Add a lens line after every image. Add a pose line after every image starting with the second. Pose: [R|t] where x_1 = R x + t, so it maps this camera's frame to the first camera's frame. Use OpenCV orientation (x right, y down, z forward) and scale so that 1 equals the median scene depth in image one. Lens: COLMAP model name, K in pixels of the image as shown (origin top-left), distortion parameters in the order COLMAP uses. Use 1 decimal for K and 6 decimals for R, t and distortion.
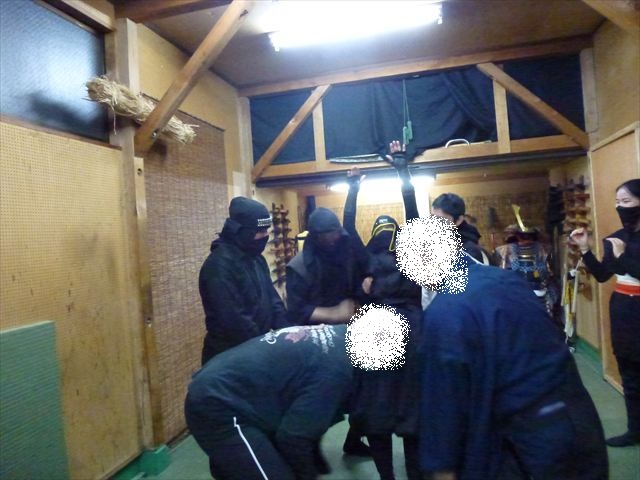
lens RADIAL K [[463.9, 0, 324.8], [0, 463.9, 237.4], [0, 0, 1]] dist [-0.043470, -0.001570]
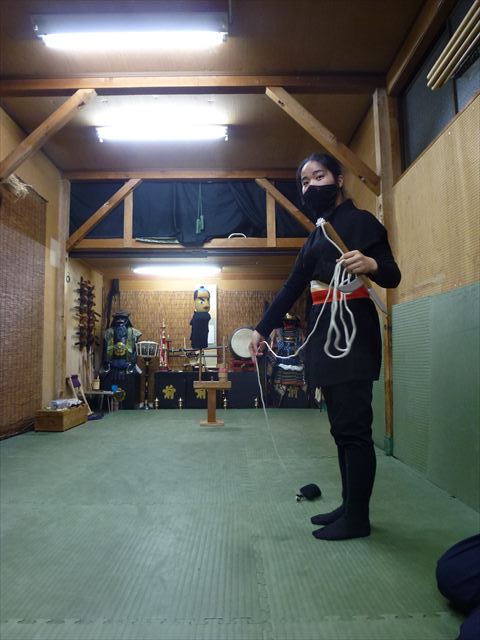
lens RADIAL K [[463.9, 0, 240.0], [0, 463.9, 320.0], [0, 0, 1]] dist [-0.043470, -0.001570]
pose [[0.967461, 0.082823, 0.239083, 0.003843], [-0.058514, 0.992530, -0.107053, 0.162838], [-0.246163, 0.089580, 0.965080, -0.225449]]
